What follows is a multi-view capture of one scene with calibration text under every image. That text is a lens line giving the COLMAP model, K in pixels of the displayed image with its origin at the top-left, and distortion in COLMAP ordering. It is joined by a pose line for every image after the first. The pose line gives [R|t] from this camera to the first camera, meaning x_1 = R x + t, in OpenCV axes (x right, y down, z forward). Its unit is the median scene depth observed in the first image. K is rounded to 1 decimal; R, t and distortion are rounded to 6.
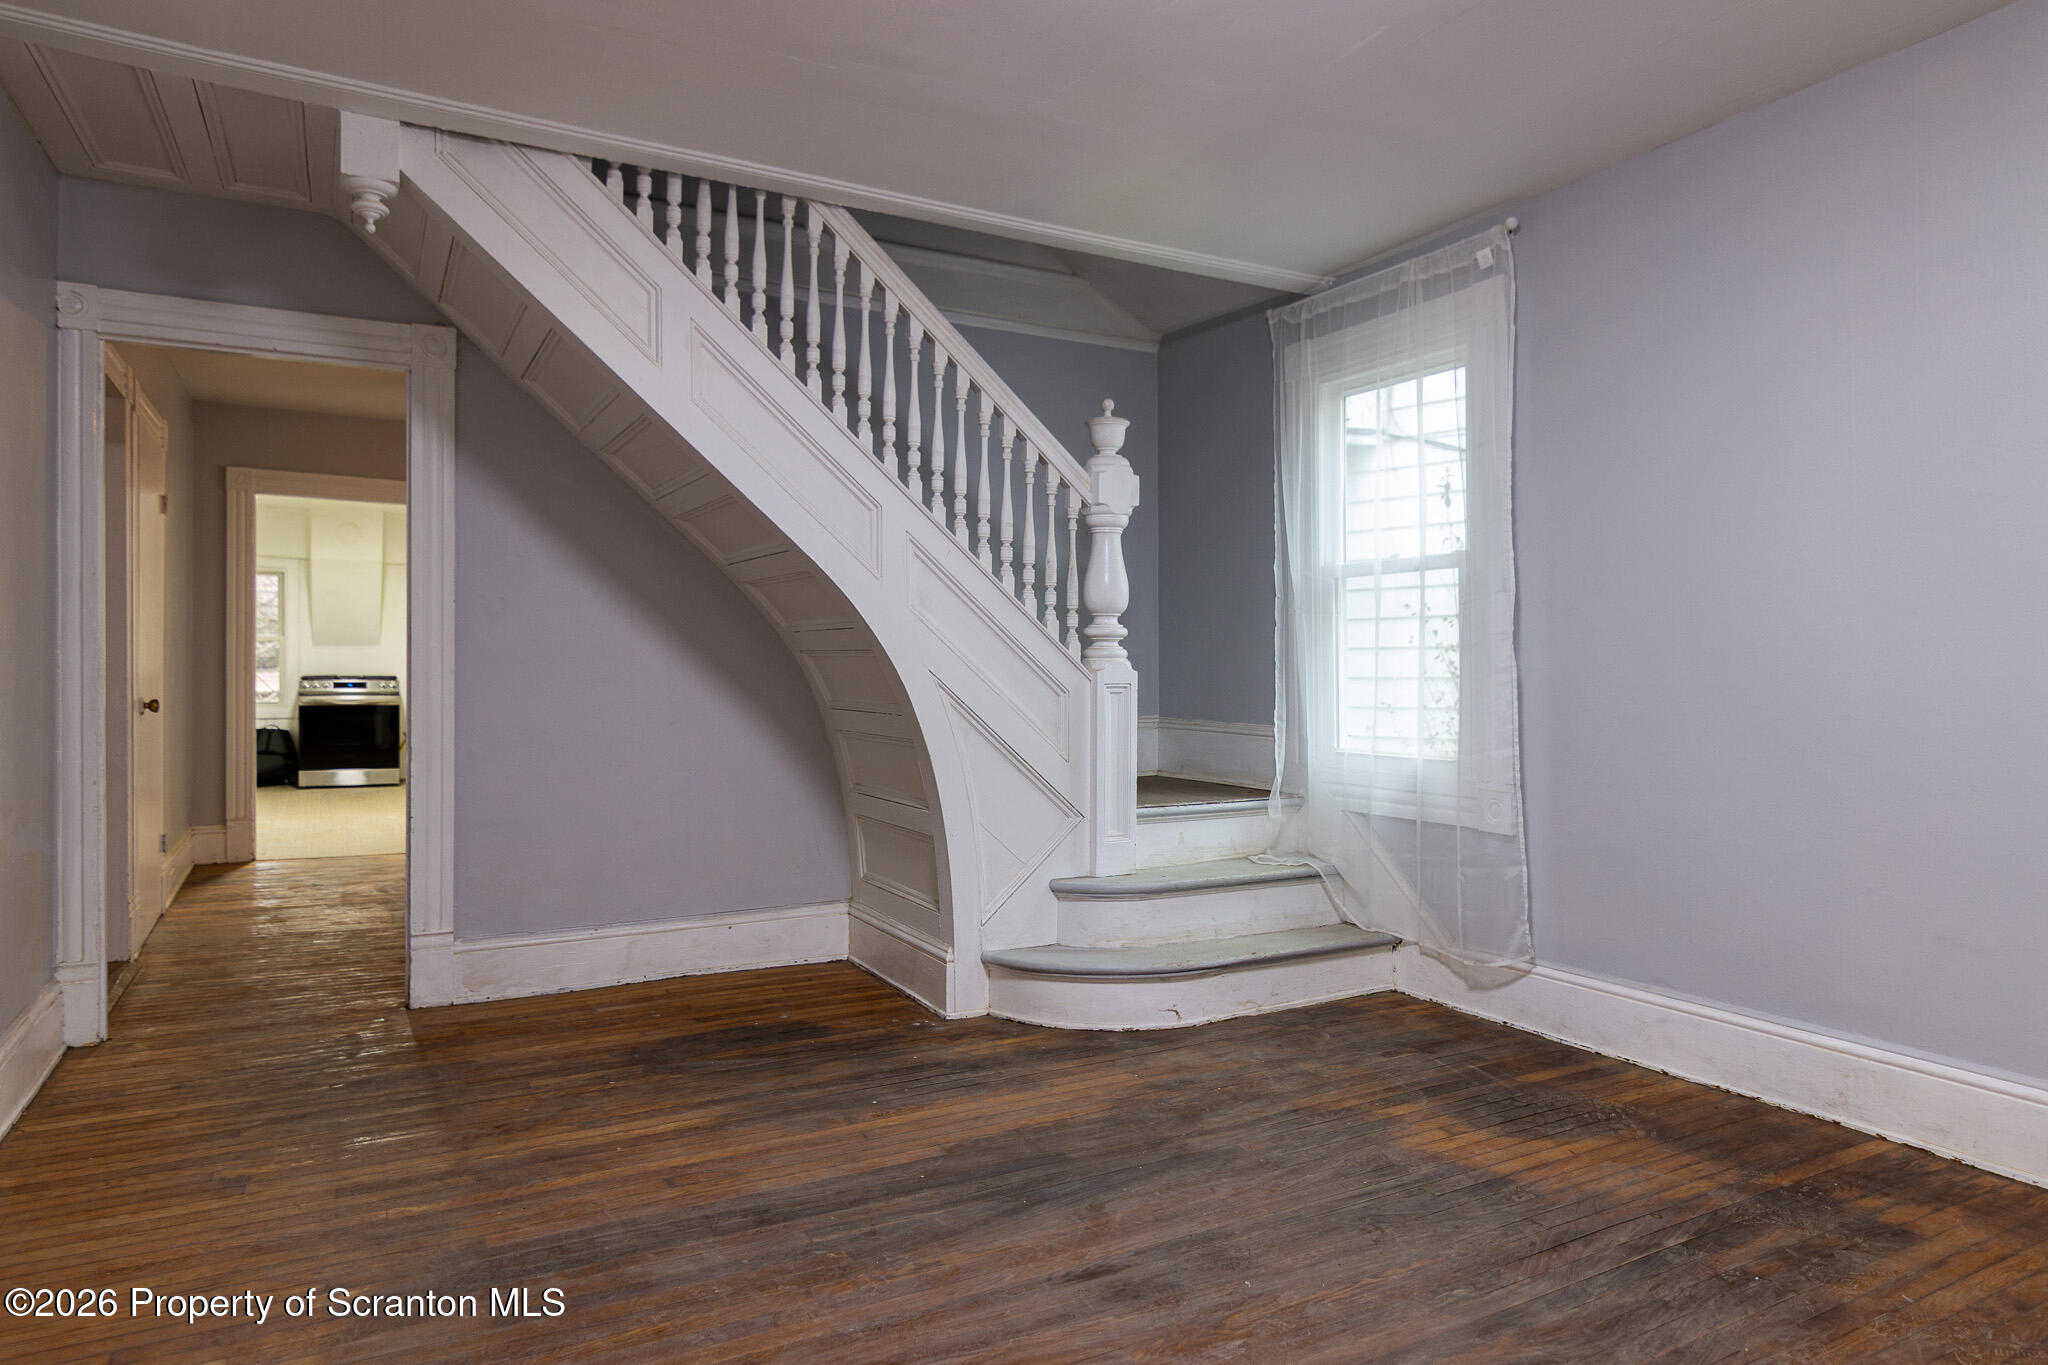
lens RADIAL K [[1229.5, 0, 1031.1], [0, 1229.5, 678.1], [0, 0, 1]] dist [-0.002704, 0.003264]
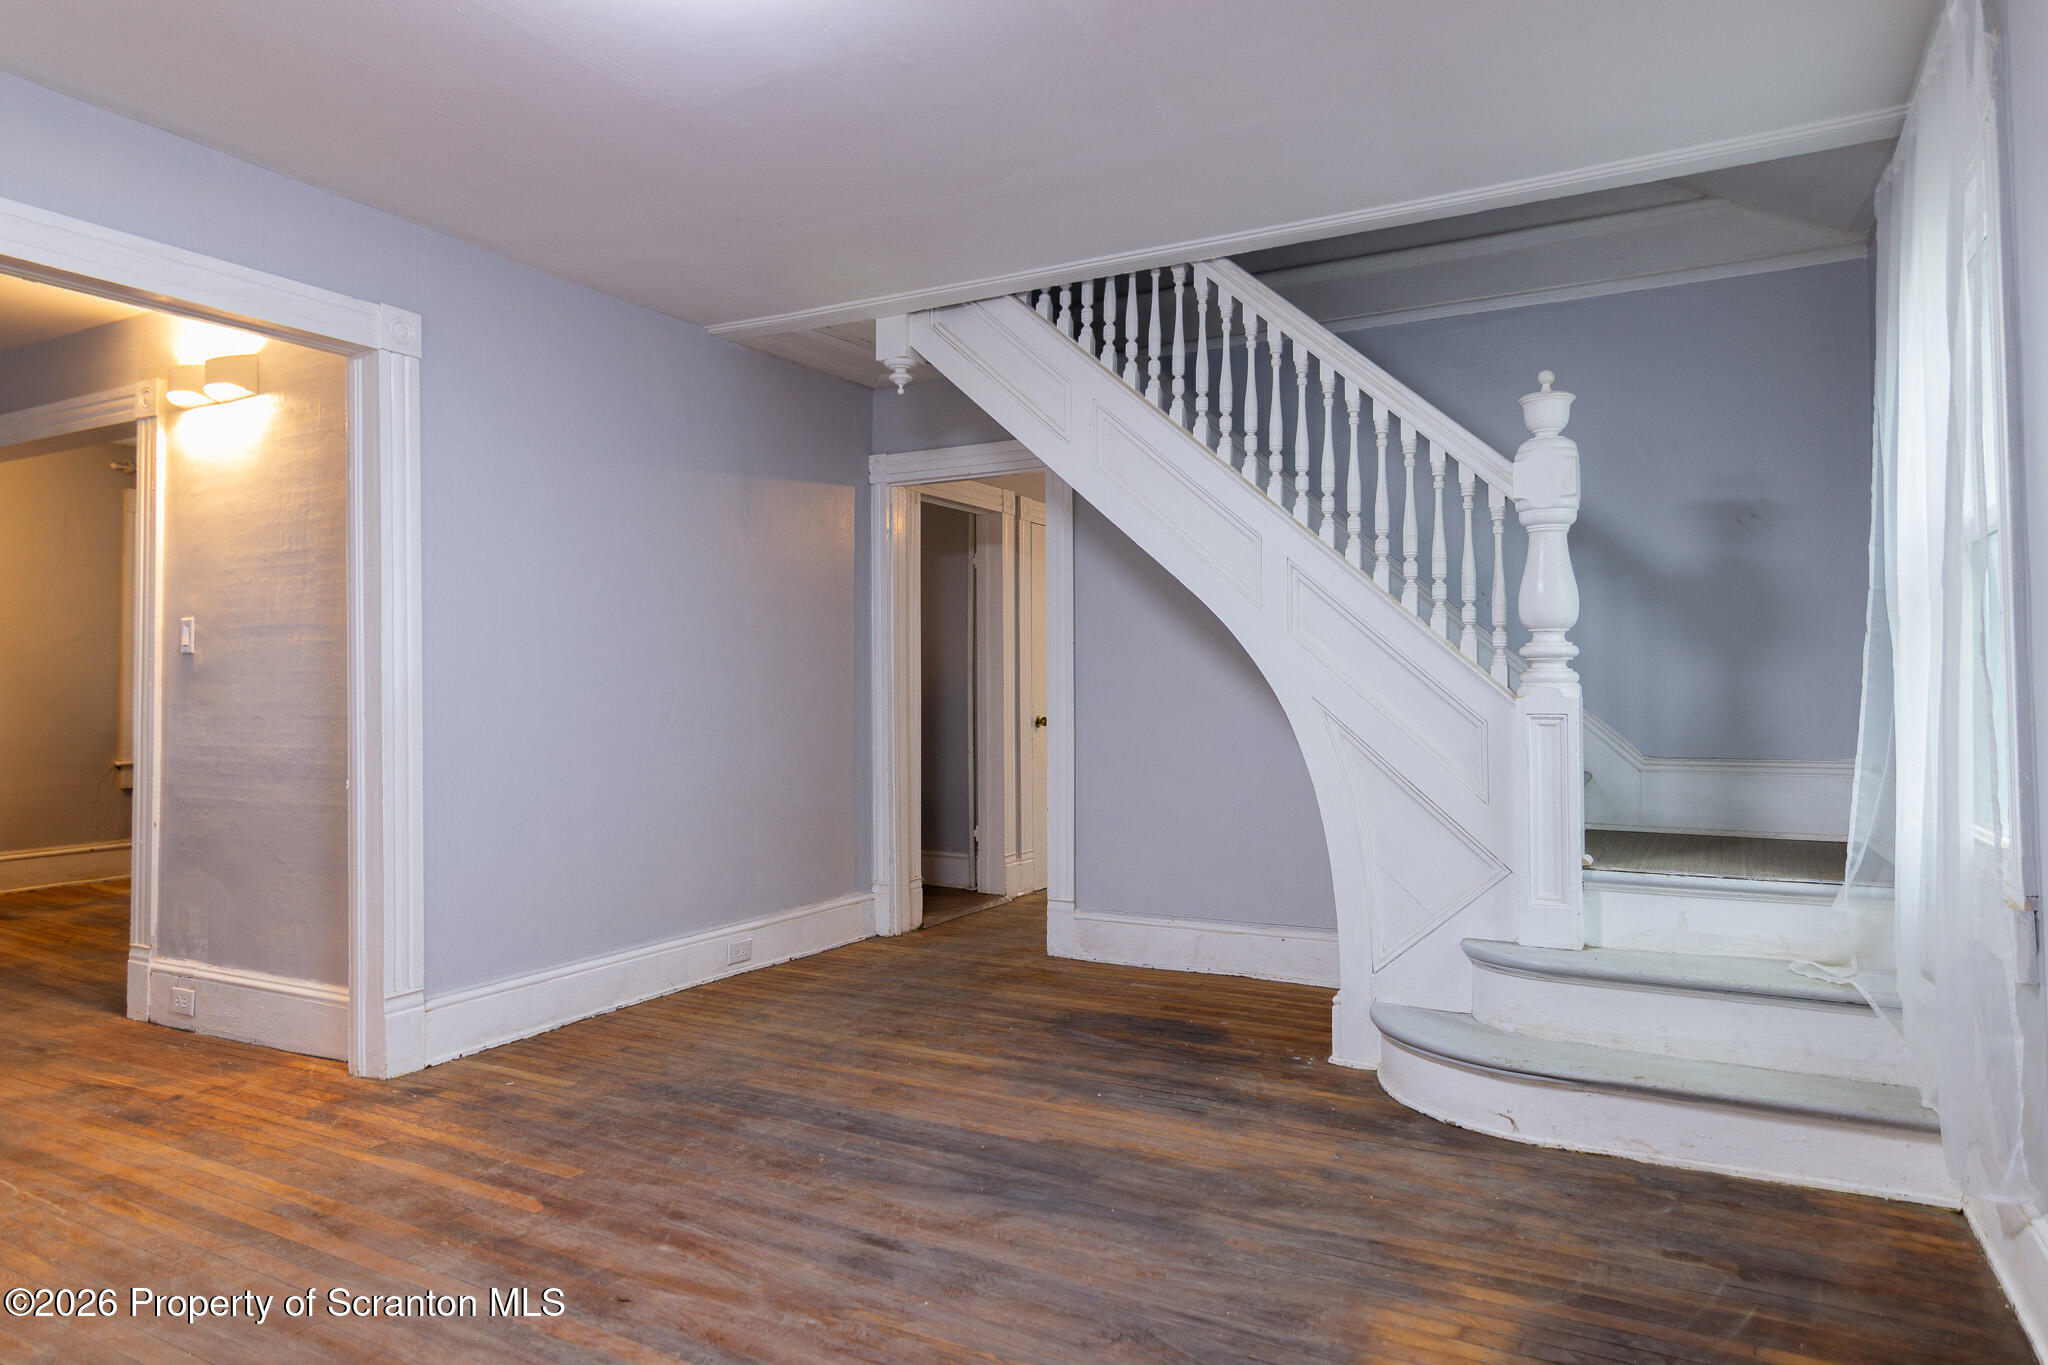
lens RADIAL K [[1229.5, 0, 1080.6], [0, 1229.5, 681.4], [0, 0, 1]] dist [-0.002704, 0.003264]
pose [[0.552158, -0.010169, -0.833677, 0.716462], [-0.003713, 0.999886, -0.014656, -0.004954], [0.833731, 0.011188, 0.552057, 0.351853]]
